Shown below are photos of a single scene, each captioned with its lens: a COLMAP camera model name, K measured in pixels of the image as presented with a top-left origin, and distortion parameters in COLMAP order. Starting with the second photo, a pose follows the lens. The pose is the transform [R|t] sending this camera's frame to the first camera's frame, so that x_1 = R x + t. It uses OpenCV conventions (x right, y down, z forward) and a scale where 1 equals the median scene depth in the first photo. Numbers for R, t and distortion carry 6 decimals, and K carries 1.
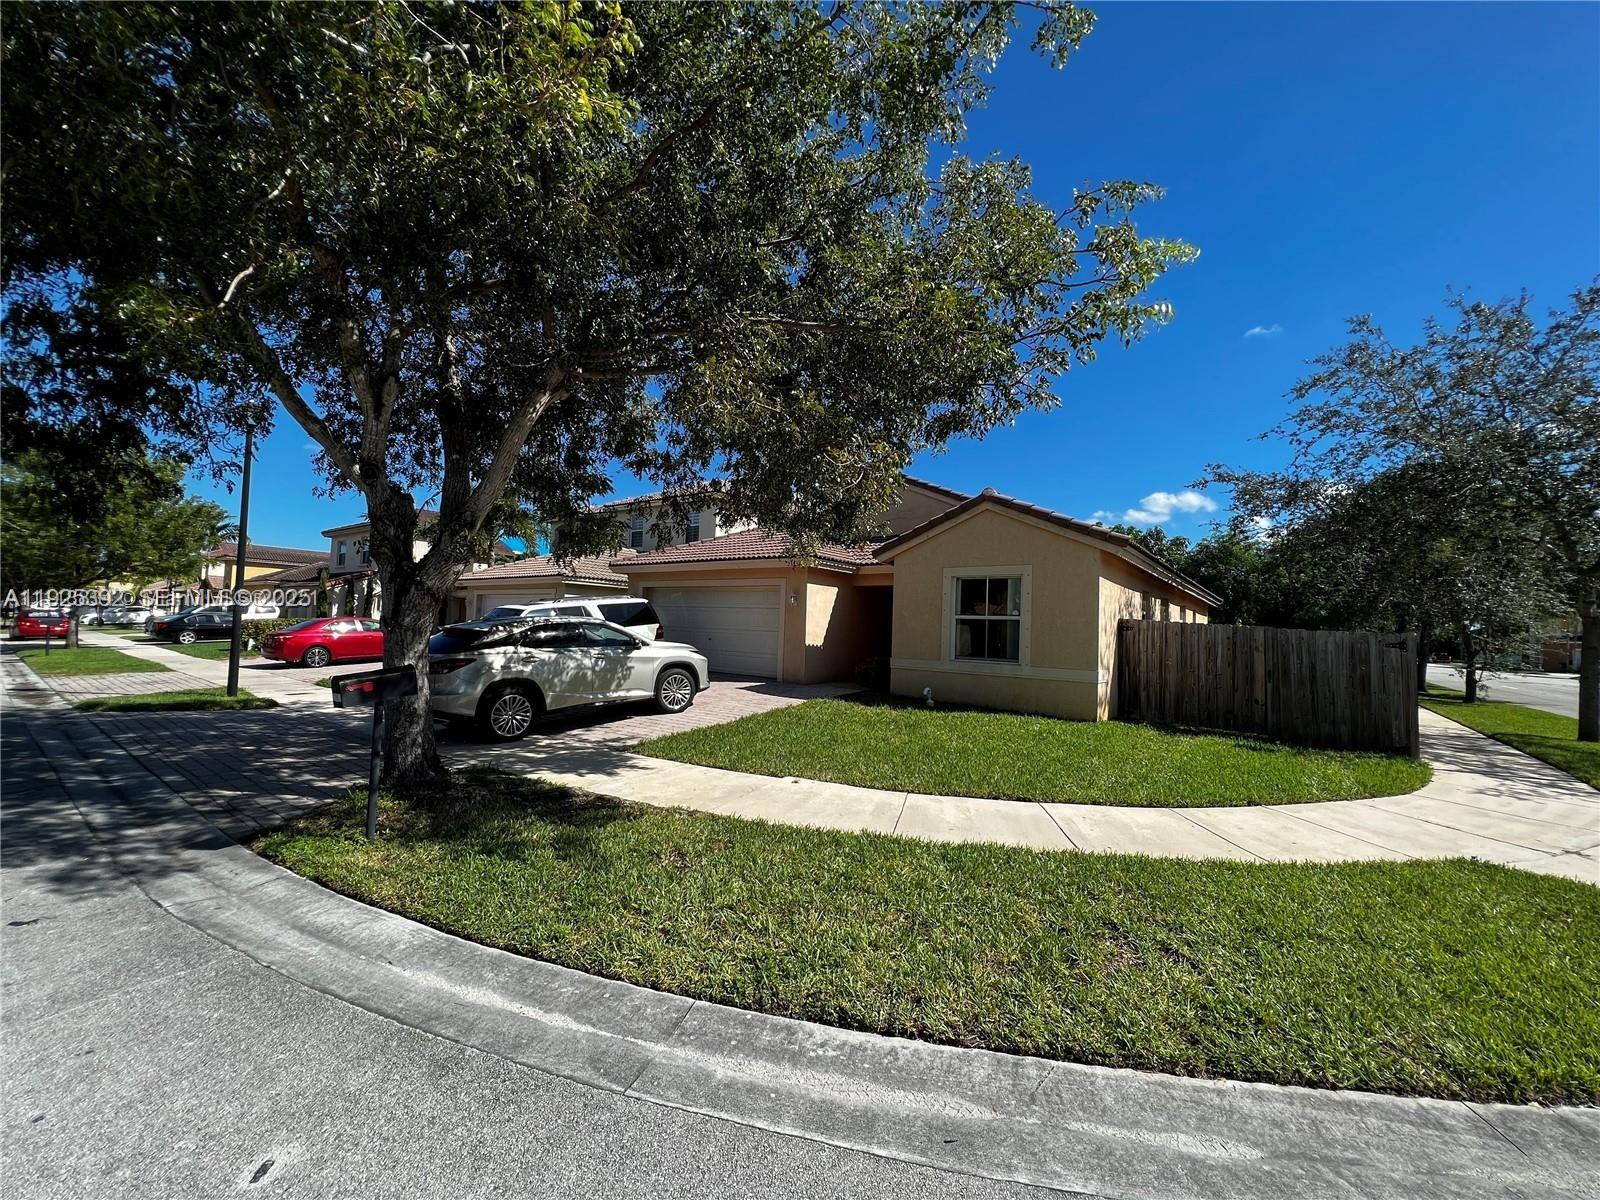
lens RADIAL K [[641.0, 0, 800.0], [0, 641.0, 600.0], [0, 0, 1]] dist [0.005119, -0.000021]
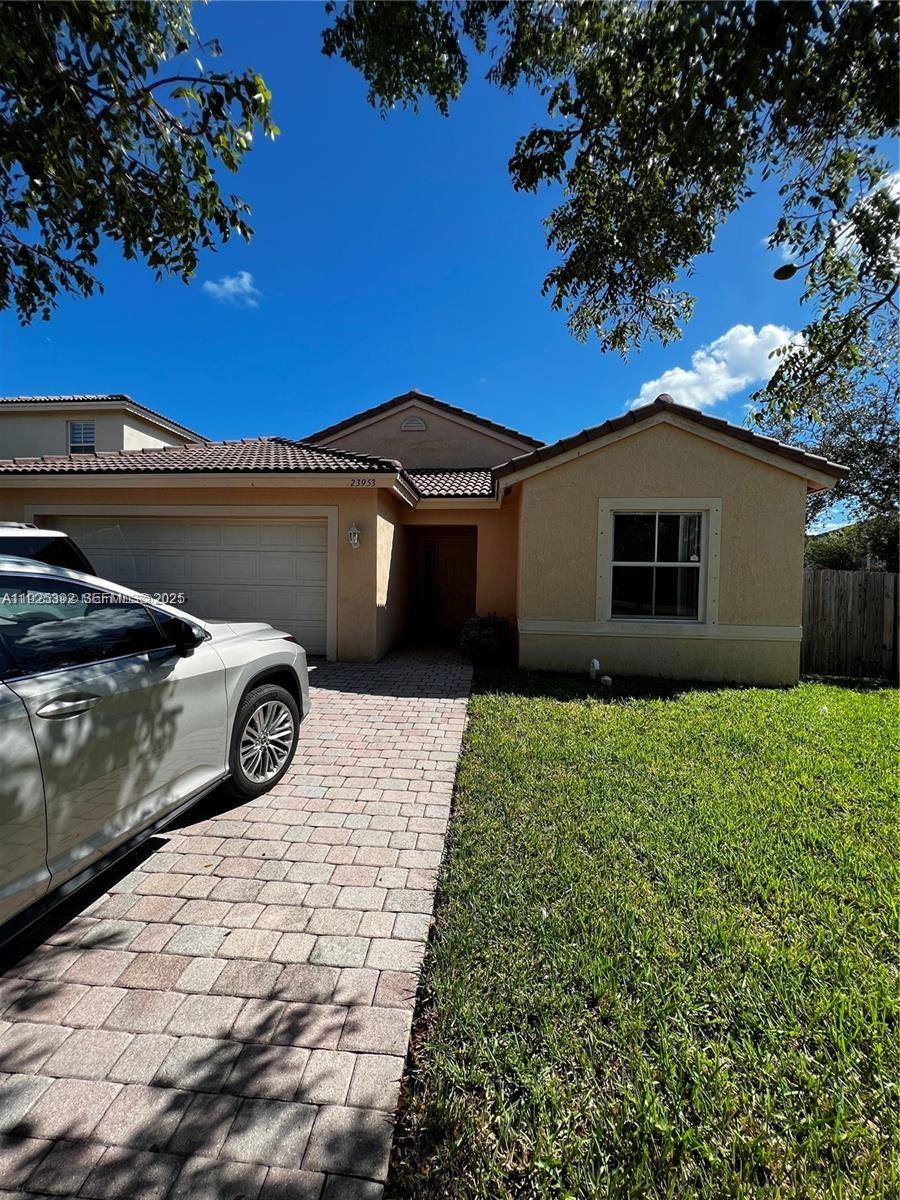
lens RADIAL K [[480.7, 0, 450.0], [0, 480.7, 600.0], [0, 0, 1]] dist [0.005119, -0.000021]
pose [[0.846245, -0.034820, 0.531655, -0.246414], [-0.013176, 0.996189, 0.086217, 0.024613], [-0.532631, -0.079965, 0.842561, 0.659748]]
